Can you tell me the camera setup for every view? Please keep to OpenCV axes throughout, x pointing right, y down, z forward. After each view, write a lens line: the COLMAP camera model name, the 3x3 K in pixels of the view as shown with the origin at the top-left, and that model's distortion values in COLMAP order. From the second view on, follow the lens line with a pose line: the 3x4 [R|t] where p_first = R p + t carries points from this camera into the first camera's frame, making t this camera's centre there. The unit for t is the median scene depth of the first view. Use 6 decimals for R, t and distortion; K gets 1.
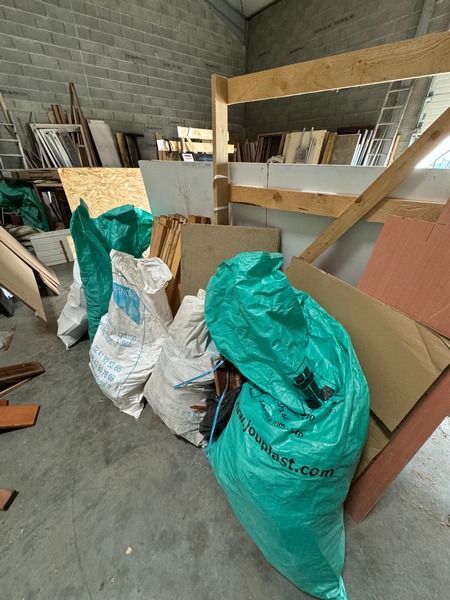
lens RADIAL K [[239.3, 0, 225.3], [0, 239.3, 299.7], [0, 0, 1]] dist [-0.002023, 0.000127]
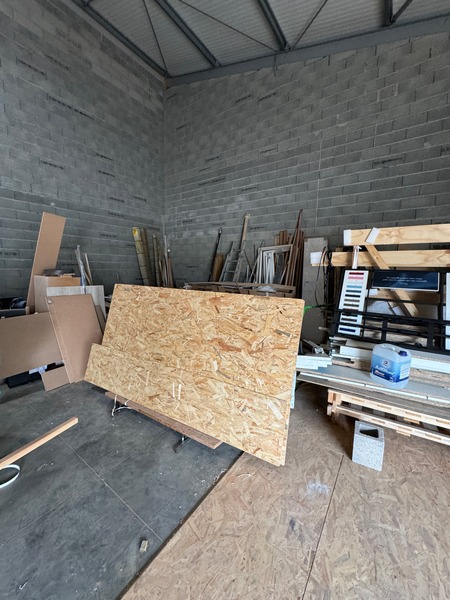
lens RADIAL K [[239.3, 0, 225.1], [0, 239.3, 299.5], [0, 0, 1]] dist [-0.002023, 0.000127]
pose [[0.316464, 0.112348, -0.941928, 0.255737], [-0.486486, 0.871661, -0.059480, -0.366955], [0.814360, 0.477059, 0.330505, 0.596176]]
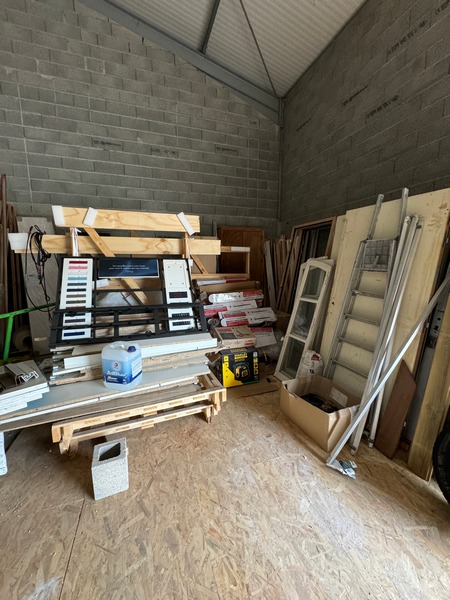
lens RADIAL K [[239.3, 0, 225.8], [0, 239.3, 299.4], [0, 0, 1]] dist [-0.002023, 0.000127]
pose [[0.953097, 0.034900, -0.300647, 0.228772], [-0.140634, 0.930653, -0.337797, -0.418521], [0.268009, 0.364234, 0.891911, 0.690375]]
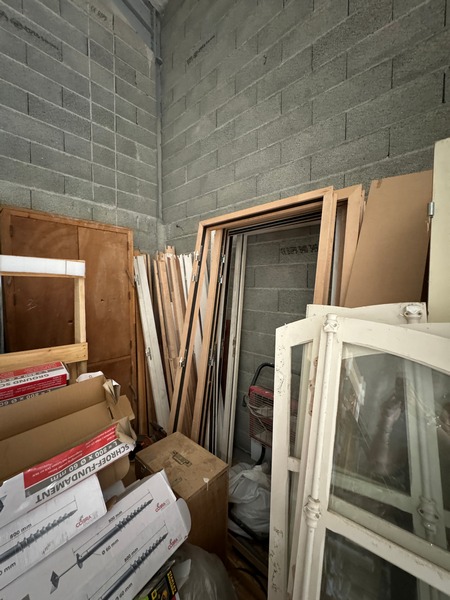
lens RADIAL K [[239.3, 0, 223.2], [0, 239.3, 298.4], [0, 0, 1]] dist [-0.002023, 0.000127]
pose [[0.980924, -0.021131, 0.193241, 0.155332], [0.107174, 0.888131, -0.446920, -0.693438], [-0.162179, 0.459105, 0.873453, 1.125715]]
